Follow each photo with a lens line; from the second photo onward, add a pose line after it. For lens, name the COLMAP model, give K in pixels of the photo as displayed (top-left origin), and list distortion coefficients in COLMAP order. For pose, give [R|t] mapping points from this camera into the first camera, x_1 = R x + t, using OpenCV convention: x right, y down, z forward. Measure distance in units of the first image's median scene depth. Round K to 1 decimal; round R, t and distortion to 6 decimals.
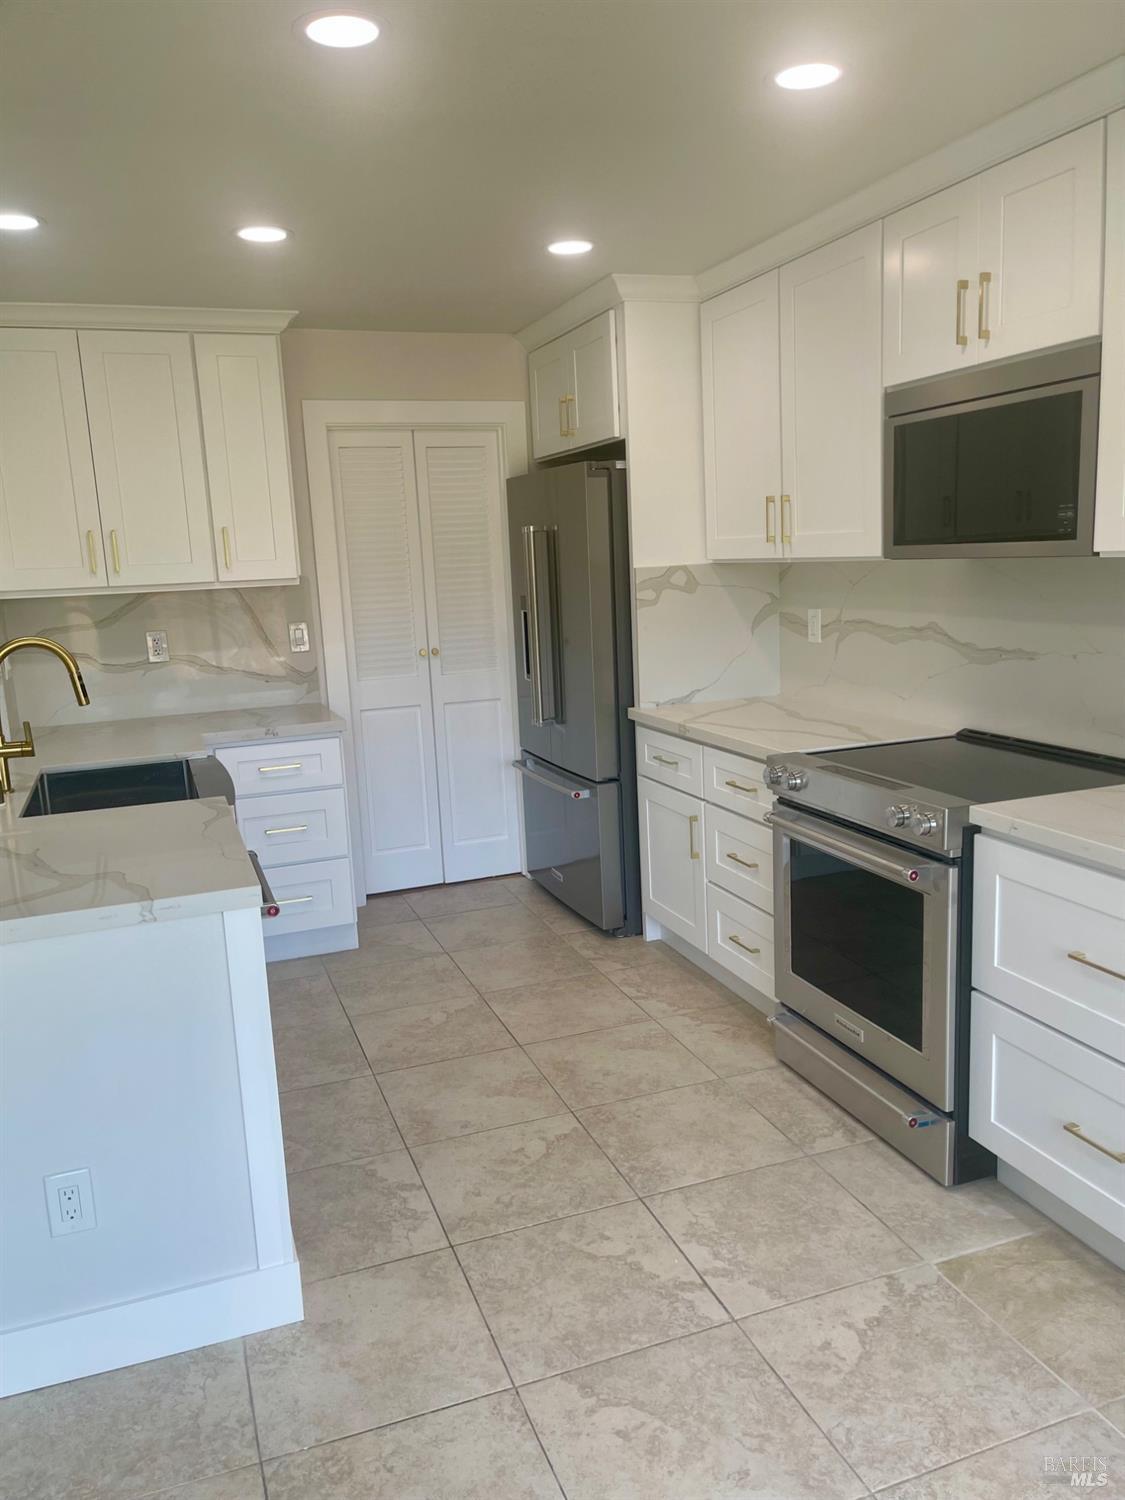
lens RADIAL K [[1128.1, 0, 564.3], [0, 1128.1, 759.0], [0, 0, 1]] dist [0.075353, -0.099231]
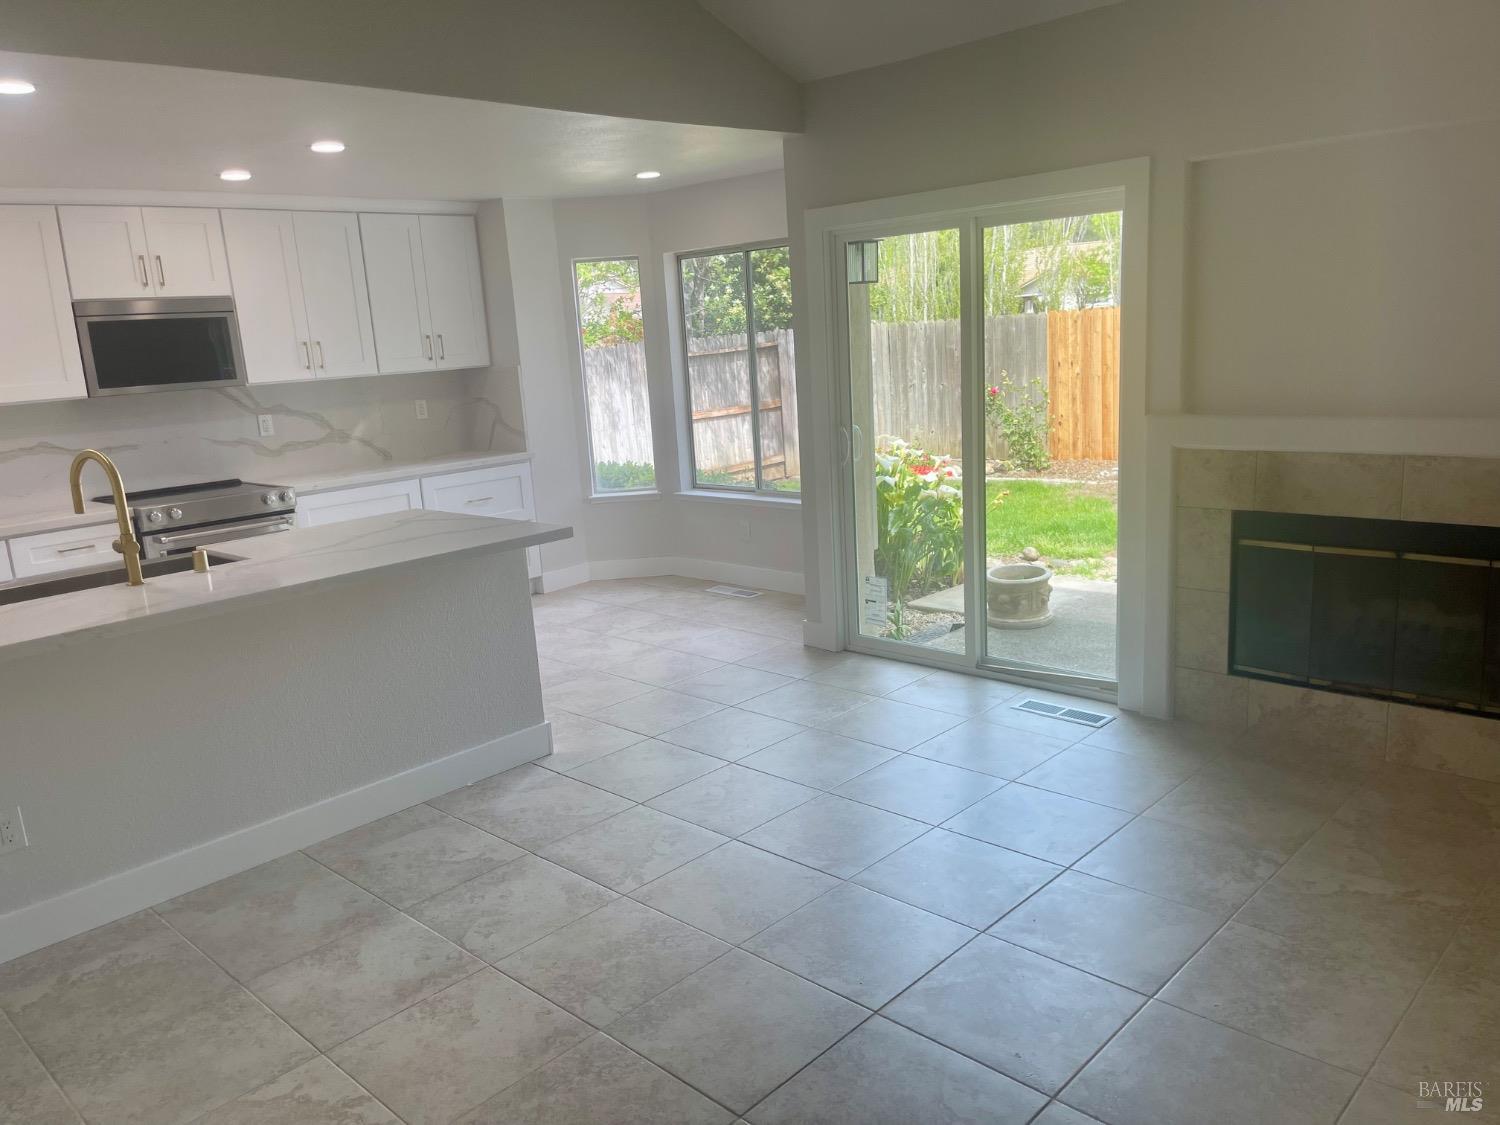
lens RADIAL K [[1128.1, 0, 741.3], [0, 1128.1, 570.6], [0, 0, 1]] dist [0.075353, -0.099231]
pose [[-0.422717, -0.119316, 0.898373, -1.702130], [0.247136, 0.938548, 0.240938, -0.103362], [-0.871914, 0.323869, -0.367253, 0.856242]]
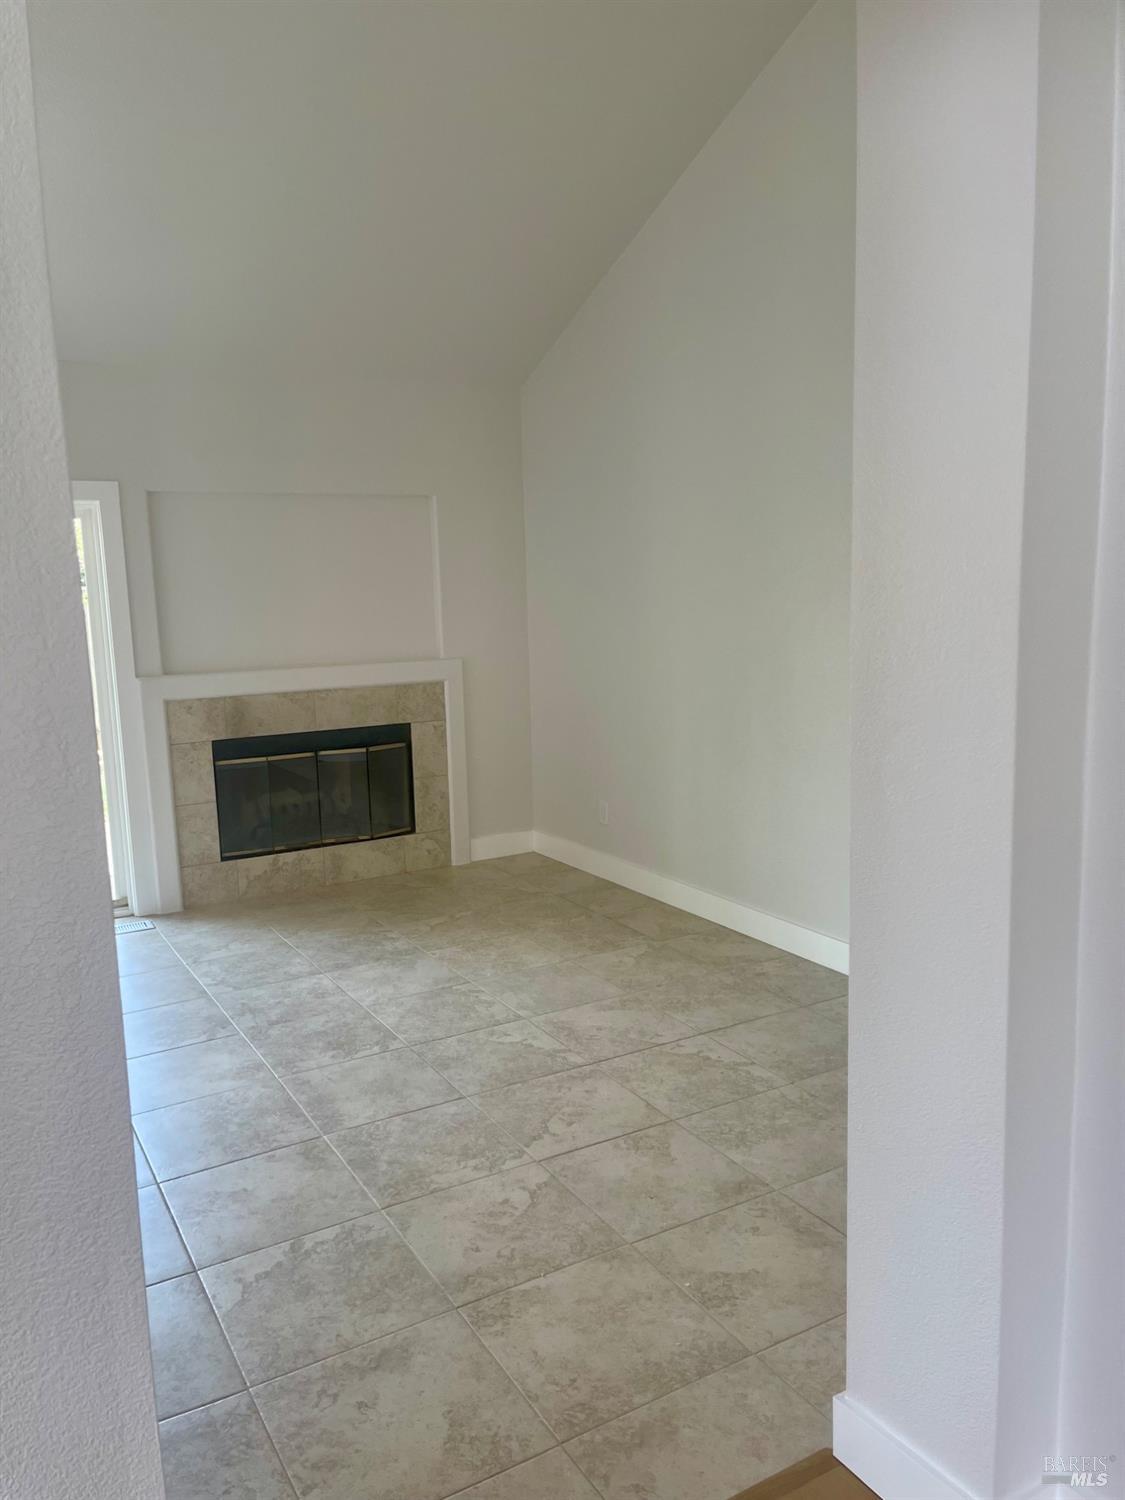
lens RADIAL K [[1128.1, 0, 556.1], [0, 1128.1, 753.9], [0, 0, 1]] dist [0.075353, -0.099231]
pose [[-0.983940, 0.099117, -0.148452, -1.057450], [0.044442, 0.941505, 0.334055, -0.266023], [0.172879, 0.322093, -0.930790, 1.609216]]
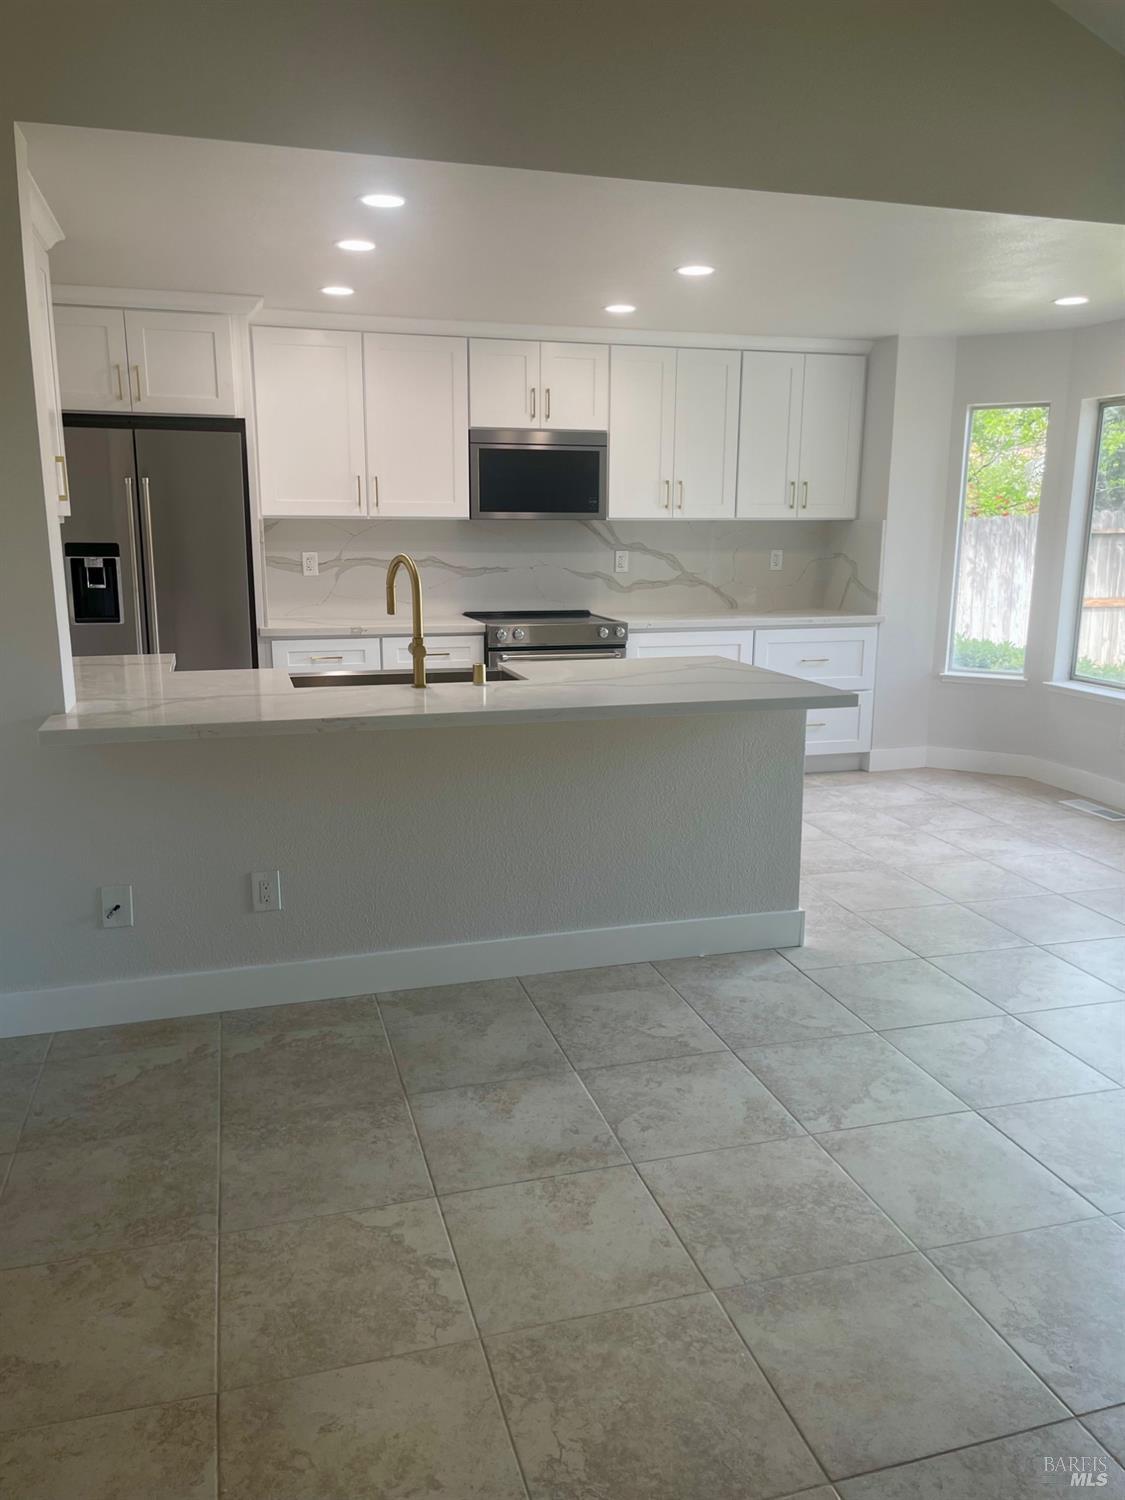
lens RADIAL K [[1128.1, 0, 562.3], [0, 1128.1, 752.0], [0, 0, 1]] dist [0.075353, -0.099231]
pose [[0.076009, -0.160128, 0.984165, -1.585983], [0.174141, 0.973983, 0.145022, -0.046373], [-0.981783, 0.160361, 0.101916, 0.719776]]
